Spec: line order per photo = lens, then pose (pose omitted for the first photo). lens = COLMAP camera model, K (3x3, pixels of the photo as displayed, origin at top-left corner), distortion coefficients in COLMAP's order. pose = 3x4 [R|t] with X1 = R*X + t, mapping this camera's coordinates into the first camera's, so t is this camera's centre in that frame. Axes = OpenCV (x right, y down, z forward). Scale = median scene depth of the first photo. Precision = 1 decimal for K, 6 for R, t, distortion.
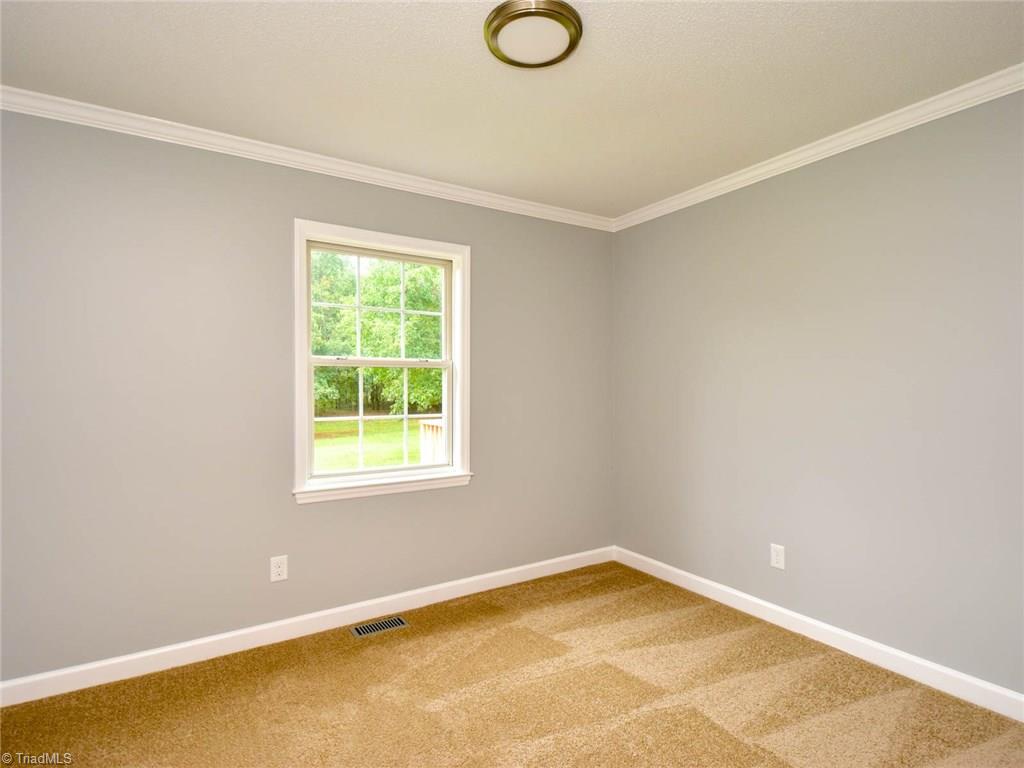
lens RADIAL K [[518.7, 0, 512.5], [0, 518.7, 393.9], [0, 0, 1]] dist [-0.001543, -0.000392]
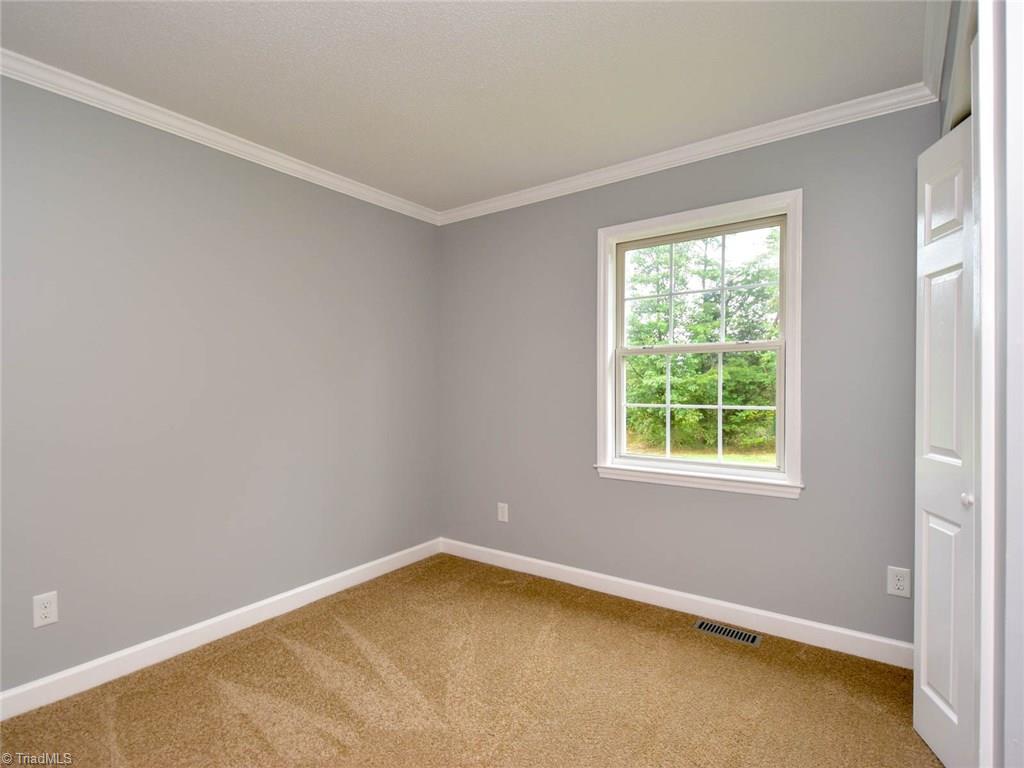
lens RADIAL K [[537.2, 0, 520.1], [0, 537.2, 389.2], [0, 0, 1]] dist [0.000317, -0.000127]
pose [[0.358060, 0.016628, -0.933550, 0.609036], [0.004333, 0.999801, 0.019470, -0.007792], [0.933689, -0.011017, 0.357917, 0.386620]]
